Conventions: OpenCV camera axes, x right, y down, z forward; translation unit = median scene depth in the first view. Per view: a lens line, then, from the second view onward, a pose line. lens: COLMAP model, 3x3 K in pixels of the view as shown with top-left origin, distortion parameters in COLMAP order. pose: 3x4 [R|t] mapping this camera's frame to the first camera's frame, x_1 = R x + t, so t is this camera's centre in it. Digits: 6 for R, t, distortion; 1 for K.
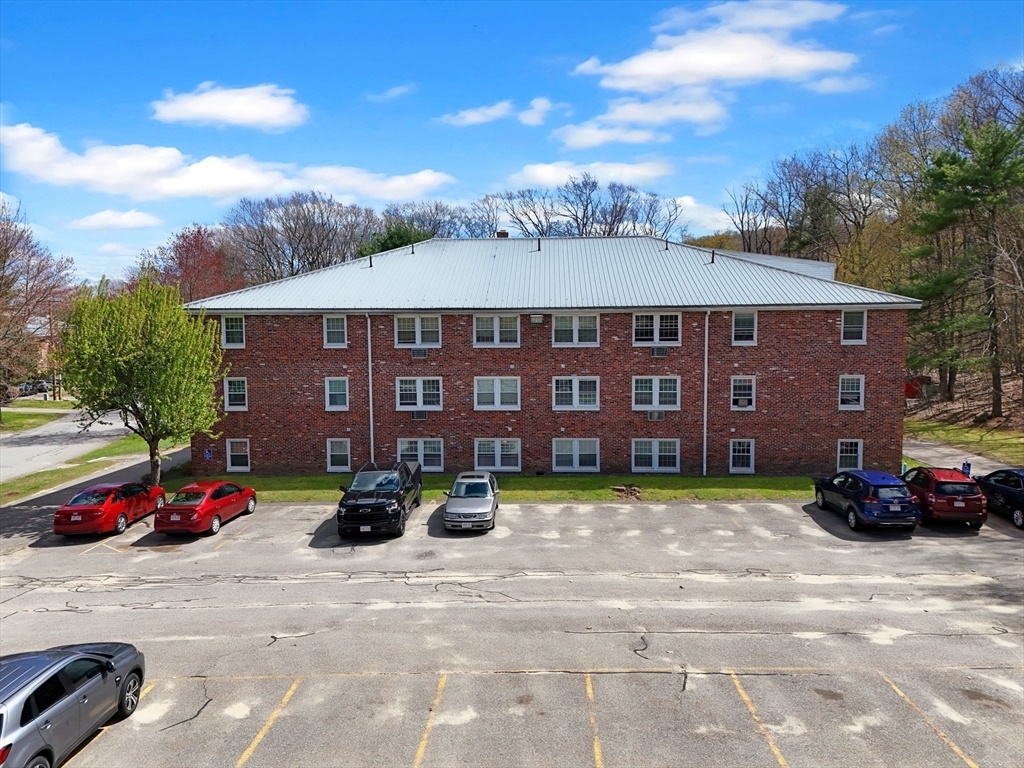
lens RADIAL K [[733.6, 0, 506.4], [0, 733.6, 379.4], [0, 0, 1]] dist [0.054228, -0.019536]
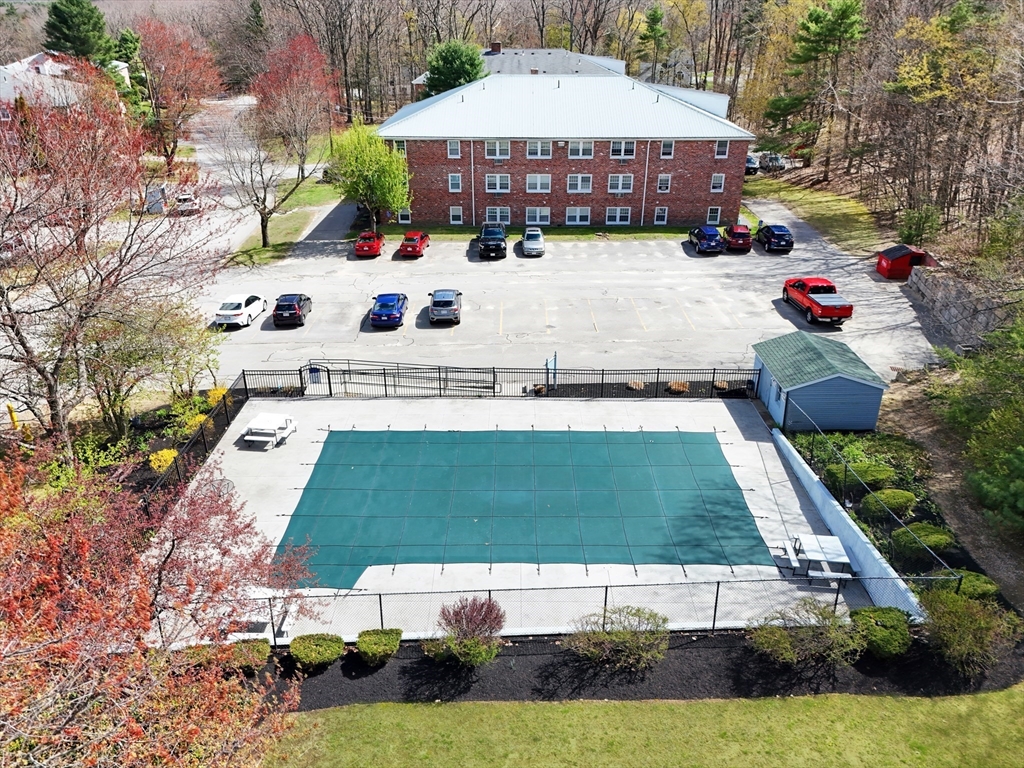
lens RADIAL K [[733.6, 0, 506.3], [0, 733.6, 388.6], [0, 0, 1]] dist [0.054228, -0.019536]
pose [[0.999266, -0.010533, 0.036838, -0.178414], [-0.004394, 0.923617, 0.383291, -0.229181], [-0.038061, -0.383171, 0.922893, -1.012036]]
